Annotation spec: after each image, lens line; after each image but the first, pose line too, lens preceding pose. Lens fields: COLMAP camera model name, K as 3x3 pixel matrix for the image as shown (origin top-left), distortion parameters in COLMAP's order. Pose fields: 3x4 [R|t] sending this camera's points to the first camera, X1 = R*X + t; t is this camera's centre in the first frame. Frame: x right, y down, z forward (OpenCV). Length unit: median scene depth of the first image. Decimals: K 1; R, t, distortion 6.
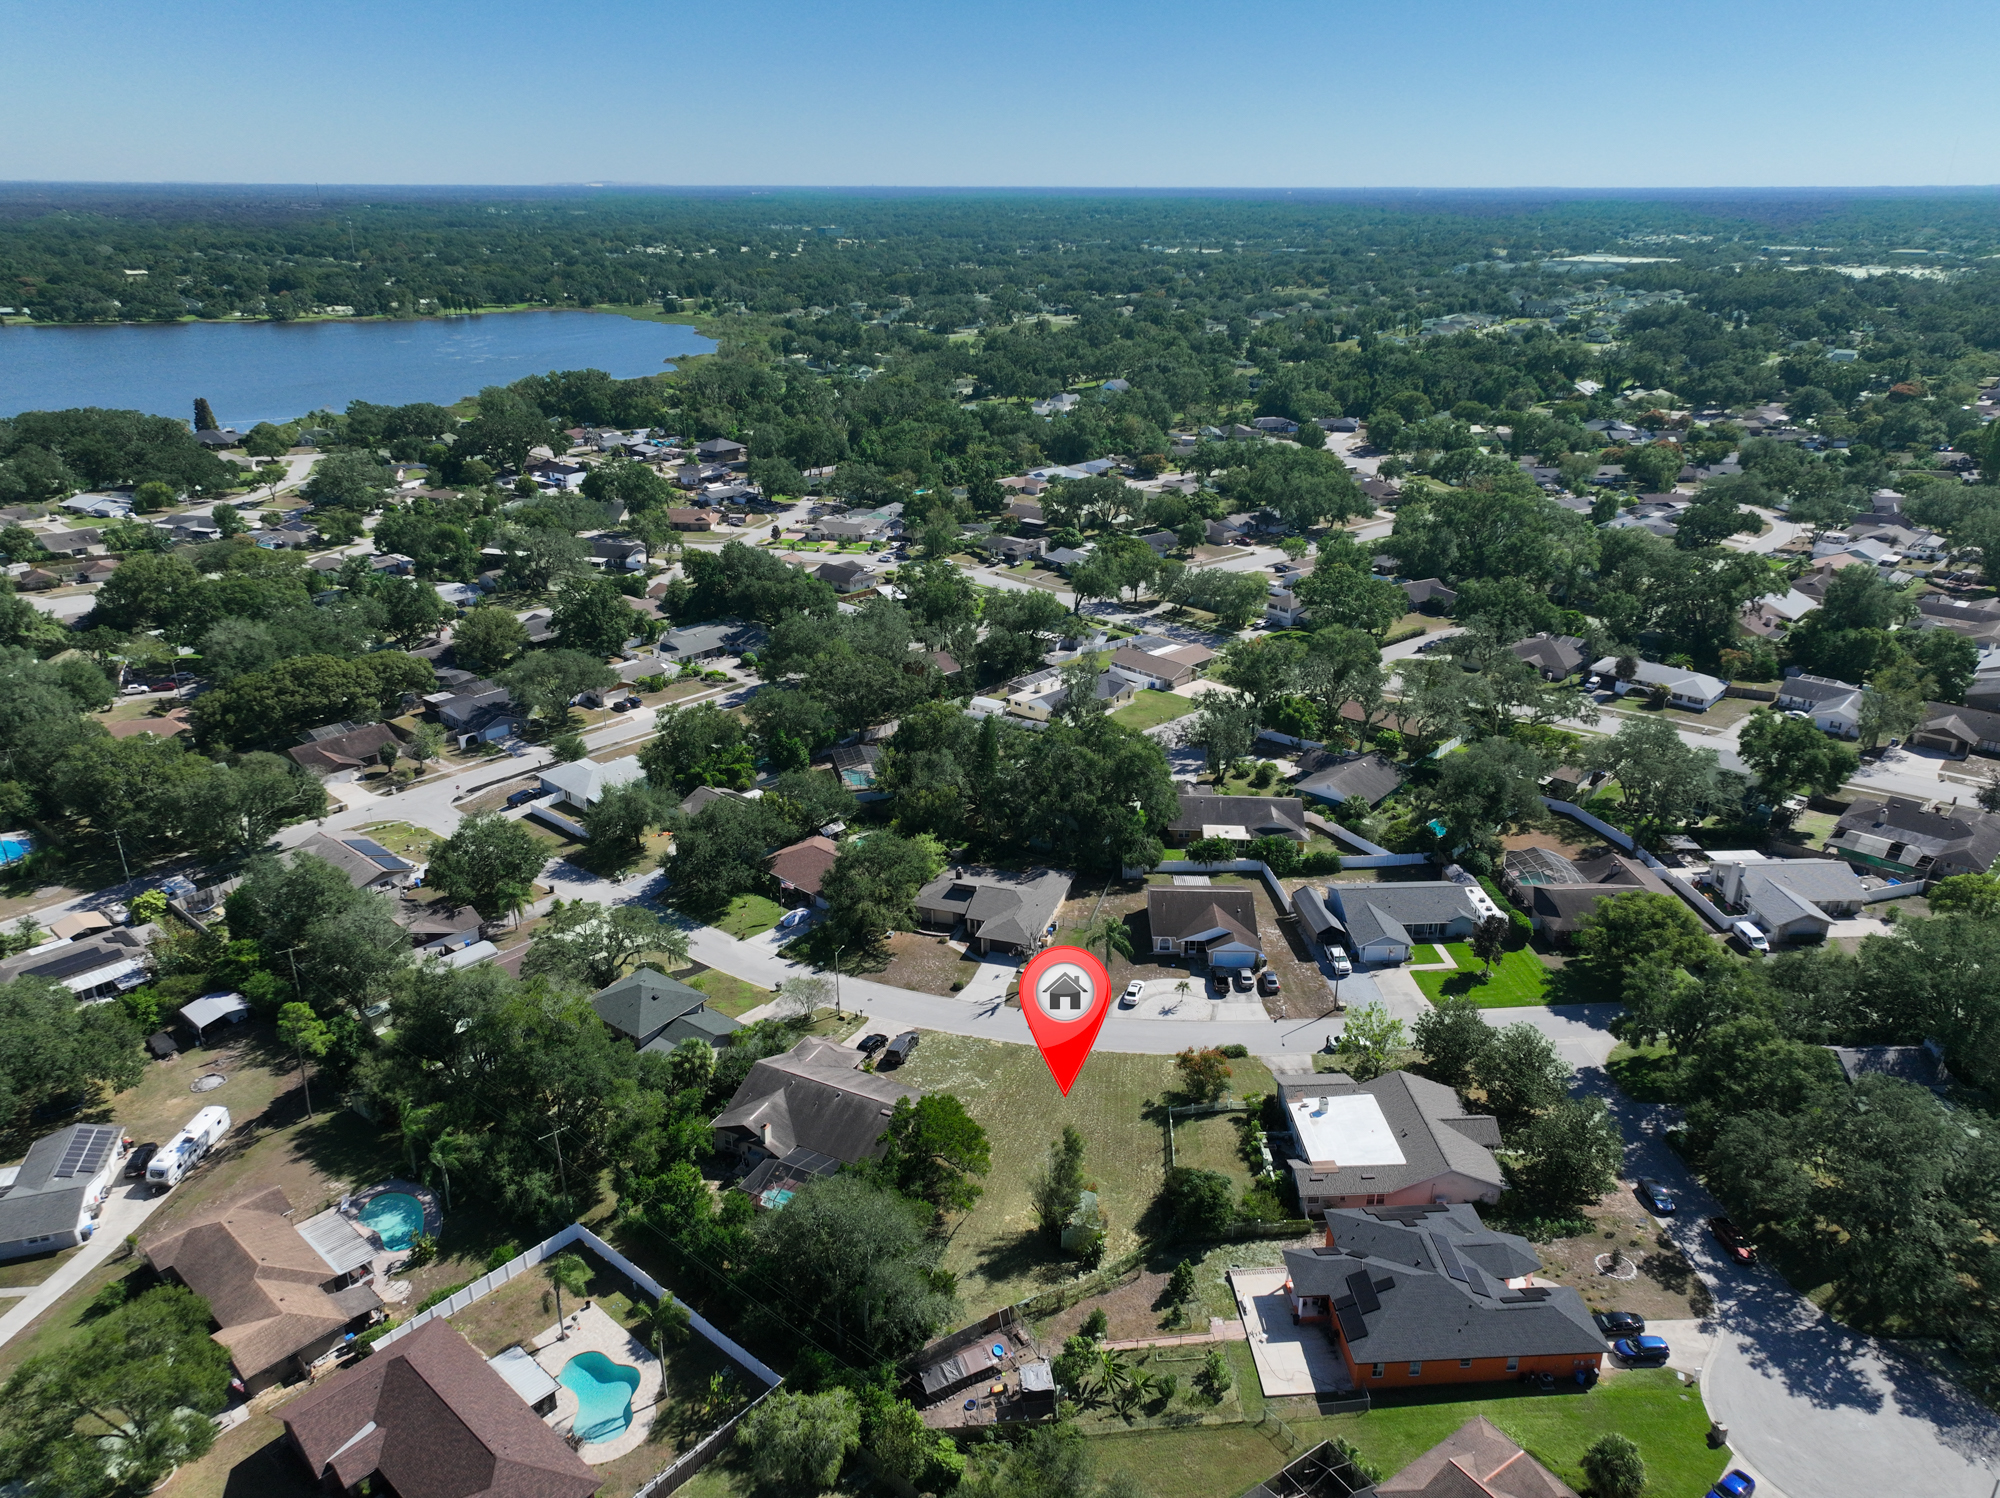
lens RADIAL K [[1393.6, 0, 1007.3], [0, 1393.6, 748.0], [0, 0, 1]] dist [0.004508, 0.009314]
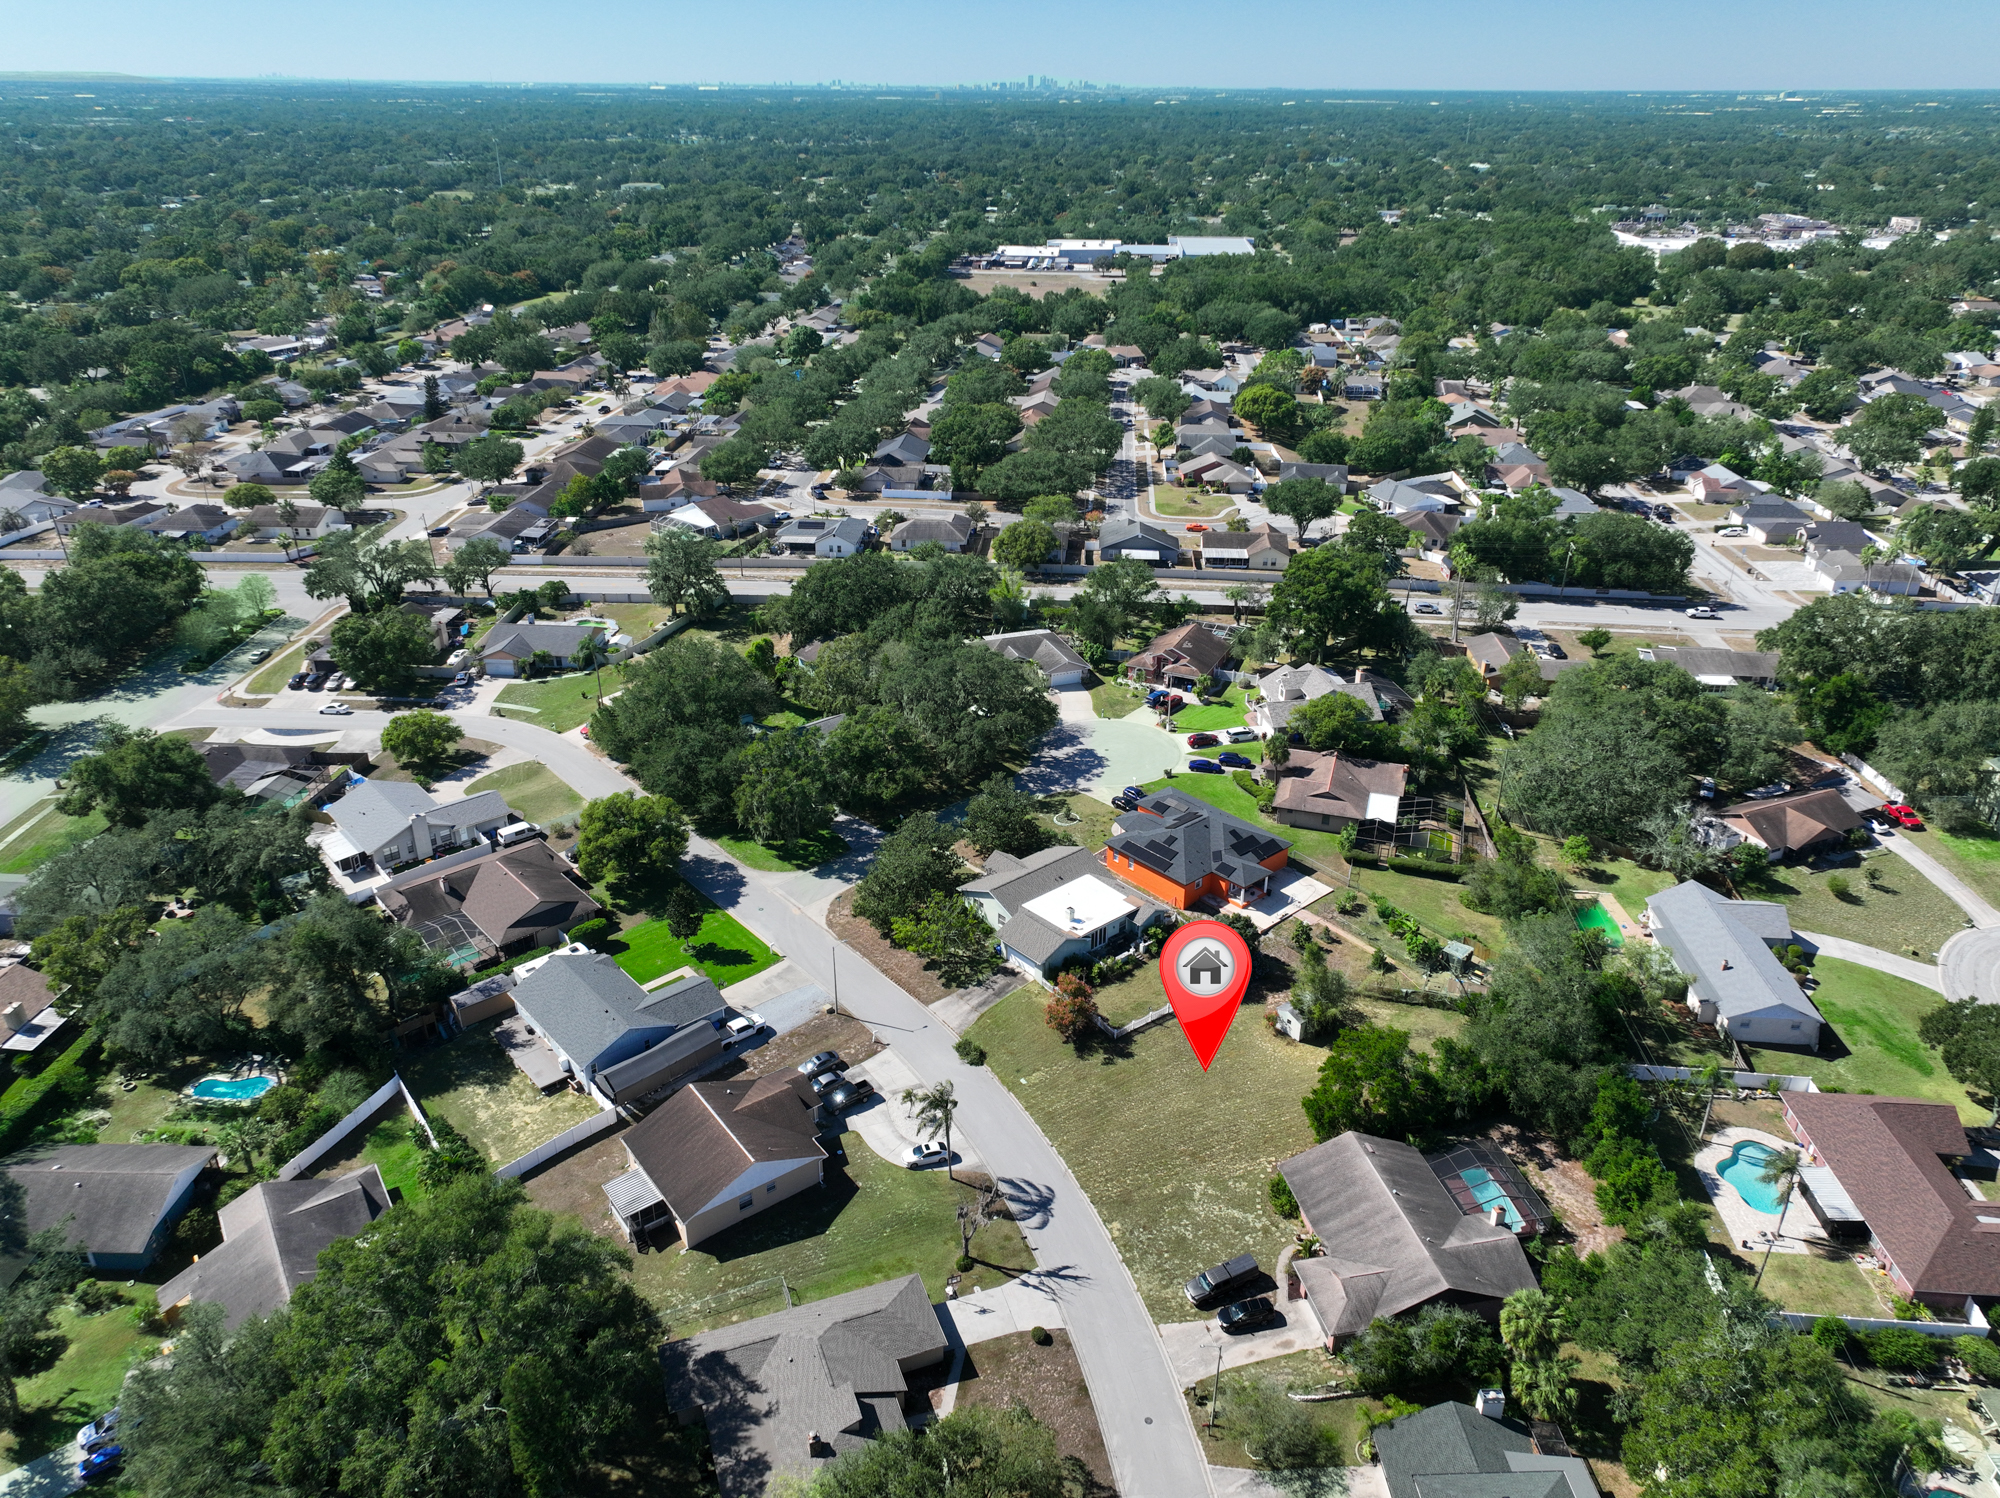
lens RADIAL K [[1395.6, 0, 1008.6], [0, 1395.6, 744.6], [0, 0, 1]] dist [0.000586, 0.014973]
pose [[-0.620157, -0.341132, 0.706424, -0.291454], [0.285880, 0.740302, 0.608462, -0.323336], [-0.730533, 0.579294, -0.361580, 0.803236]]
